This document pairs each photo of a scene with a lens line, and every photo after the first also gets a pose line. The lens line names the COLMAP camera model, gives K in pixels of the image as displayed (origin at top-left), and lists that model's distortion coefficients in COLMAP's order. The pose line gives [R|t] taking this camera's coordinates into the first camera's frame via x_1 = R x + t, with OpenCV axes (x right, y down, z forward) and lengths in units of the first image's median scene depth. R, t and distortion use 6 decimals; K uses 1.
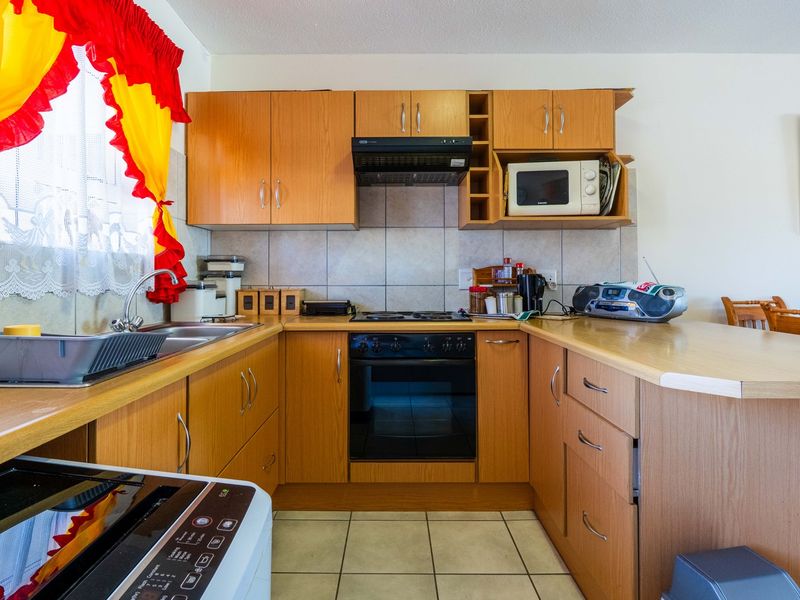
lens RADIAL K [[430.8, 0, 398.1], [0, 430.8, 272.9], [0, 0, 1]] dist [-0.004897, 0.001629]
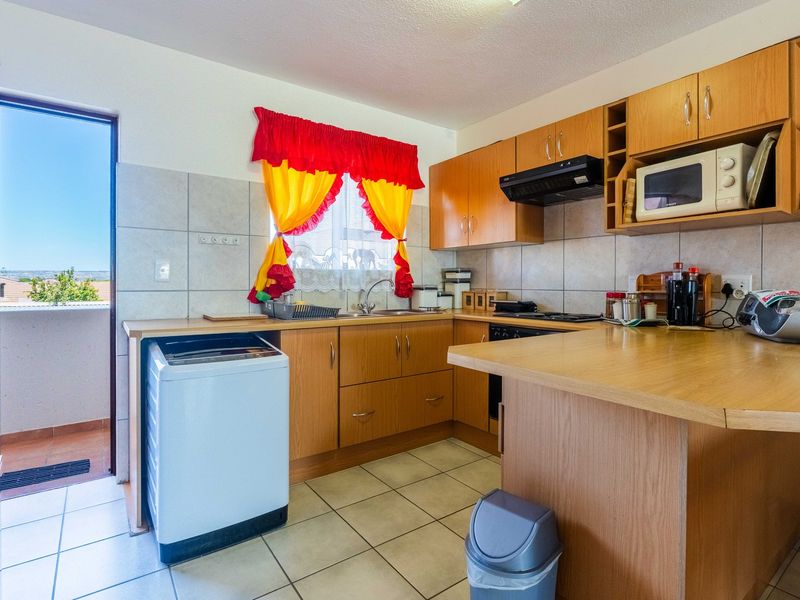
lens RADIAL K [[430.8, 0, 405.6], [0, 430.8, 285.8], [0, 0, 1]] dist [-0.004897, 0.001629]
pose [[0.585532, 0.008972, -0.810600, 0.740345], [0.007604, 0.999834, 0.016558, -0.005731], [0.810614, -0.015859, 0.585366, -0.011806]]
